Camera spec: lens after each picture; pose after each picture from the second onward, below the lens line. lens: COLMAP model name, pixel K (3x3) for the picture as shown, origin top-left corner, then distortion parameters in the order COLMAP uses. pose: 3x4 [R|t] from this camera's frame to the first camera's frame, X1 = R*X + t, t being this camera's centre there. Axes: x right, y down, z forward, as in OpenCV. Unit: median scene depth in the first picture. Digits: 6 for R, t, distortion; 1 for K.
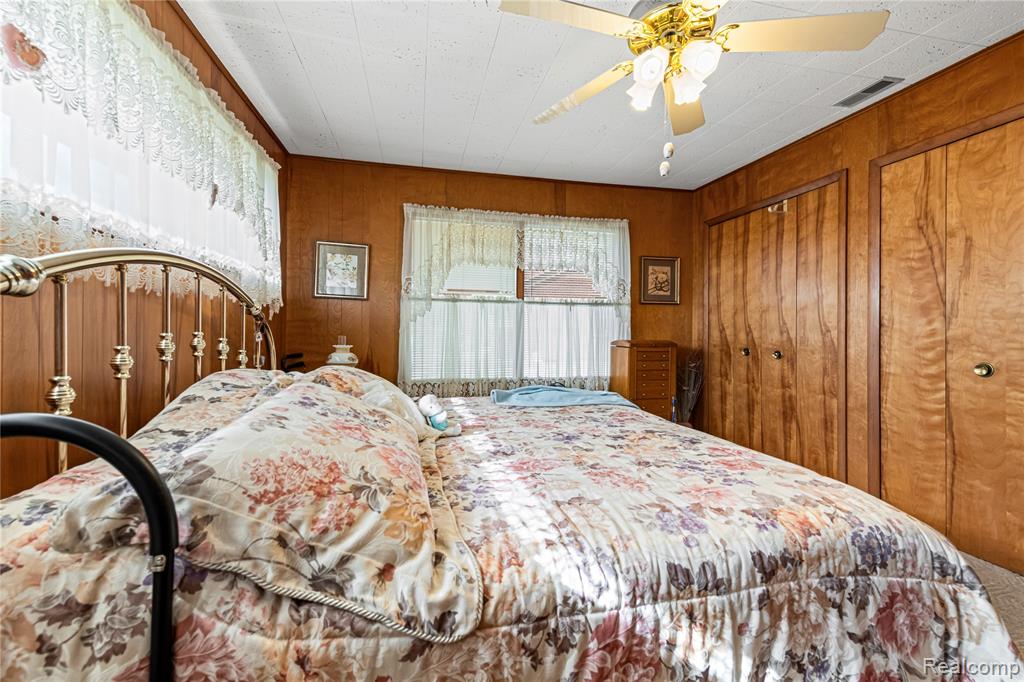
lens RADIAL K [[417.1, 0, 512.1], [0, 417.1, 328.8], [0, 0, 1]] dist [0.008500, -0.000057]
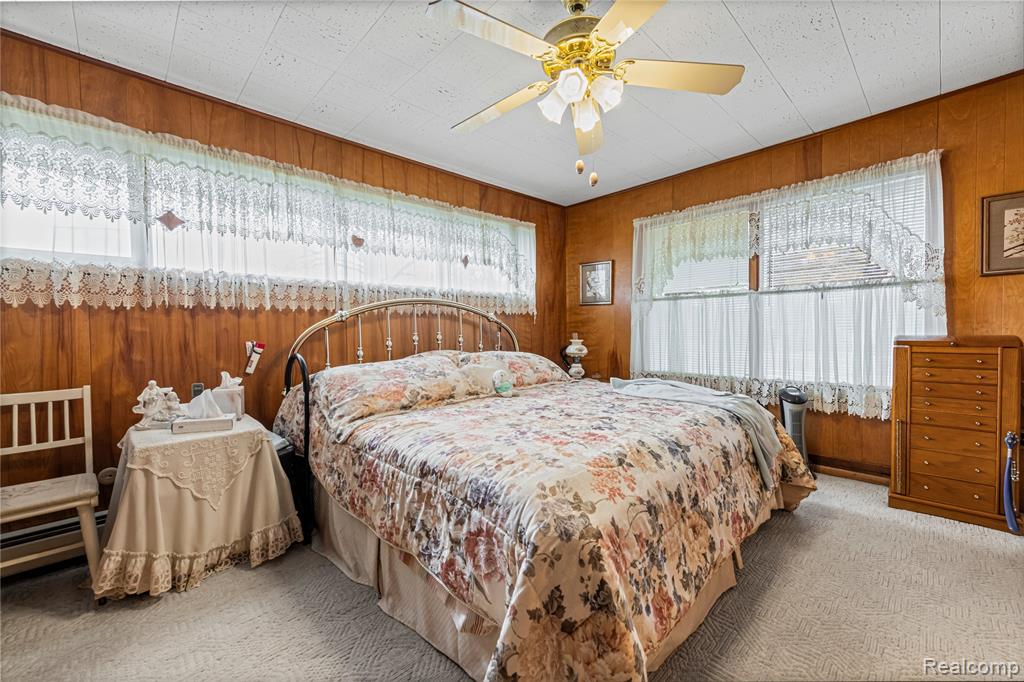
lens RADIAL K [[413.0, 0, 523.9], [0, 413.0, 337.2], [0, 0, 1]] dist [0.009019, -0.000149]
pose [[0.518704, 0.000492, -0.854954, 0.735891], [0.022175, 0.999656, 0.014029, 0.008568], [0.854666, -0.026236, 0.518515, 0.166166]]
